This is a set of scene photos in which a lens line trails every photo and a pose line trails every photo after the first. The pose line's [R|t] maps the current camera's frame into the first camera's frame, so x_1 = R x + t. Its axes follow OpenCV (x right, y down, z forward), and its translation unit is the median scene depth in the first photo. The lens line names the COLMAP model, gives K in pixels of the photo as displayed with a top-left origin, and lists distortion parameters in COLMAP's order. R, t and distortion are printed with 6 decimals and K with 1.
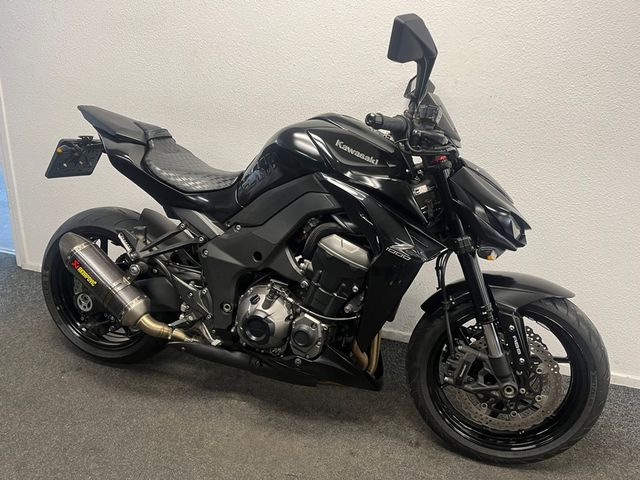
lens RADIAL K [[477.1, 0, 320.9], [0, 477.1, 243.4], [0, 0, 1]] dist [0.093213, -0.114684]
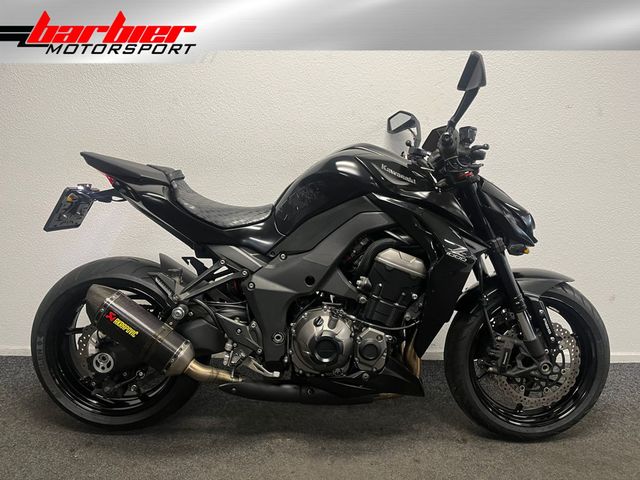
lens RADIAL K [[477.1, 0, 320.9], [0, 477.1, 243.4], [0, 0, 1]] dist [0.093213, -0.114684]
pose [[0.954358, -0.097842, 0.282183, -0.401661], [0.130135, 0.986639, -0.098021, 0.052577], [-0.268822, 0.130269, 0.954340, 0.001539]]
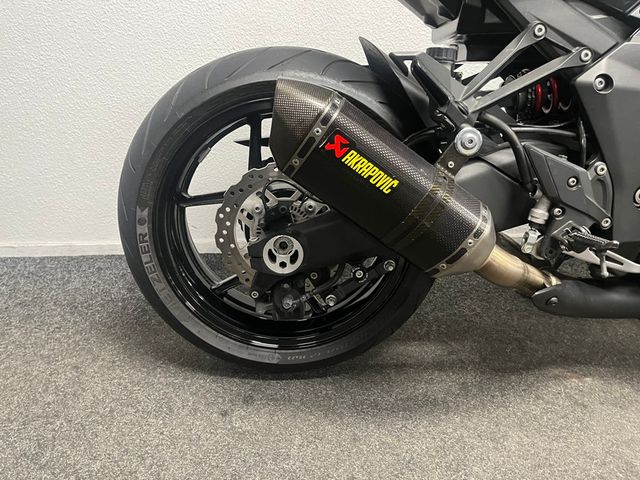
lens RADIAL K [[477.1, 0, 320.9], [0, 477.1, 243.4], [0, 0, 1]] dist [0.093213, -0.114684]
pose [[0.940947, -0.177882, 0.288056, -0.699367], [0.155388, 0.982845, 0.099351, 0.087709], [-0.300787, -0.048724, 0.952446, 0.679788]]
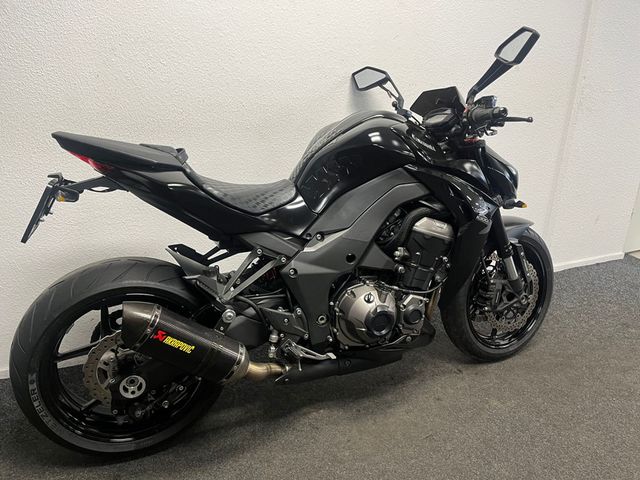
lens RADIAL K [[477.1, 0, 320.9], [0, 477.1, 243.4], [0, 0, 1]] dist [0.093213, -0.114684]
pose [[0.759103, -0.258451, 0.597466, -0.795446], [0.234814, 0.964731, 0.118982, -0.142357], [-0.607145, 0.049974, 0.793018, 0.240457]]
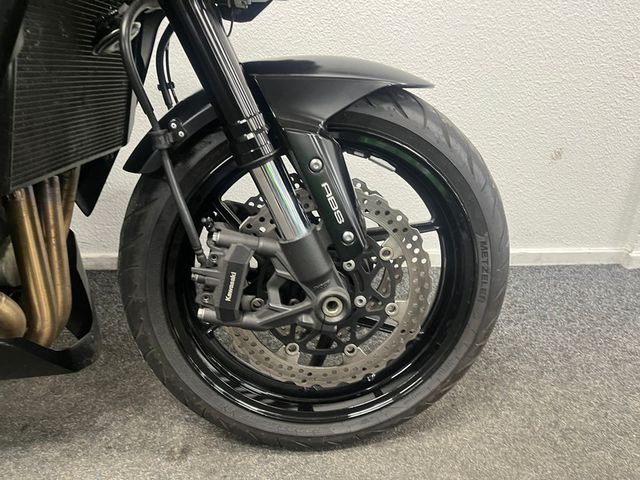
lens RADIAL K [[477.1, 0, 320.9], [0, 477.1, 243.4], [0, 0, 1]] dist [0.093213, -0.114684]
pose [[0.944261, -0.176458, 0.277908, 0.251637], [0.143865, 0.980515, 0.133762, 0.174649], [-0.296097, -0.086325, 0.951249, 0.552007]]
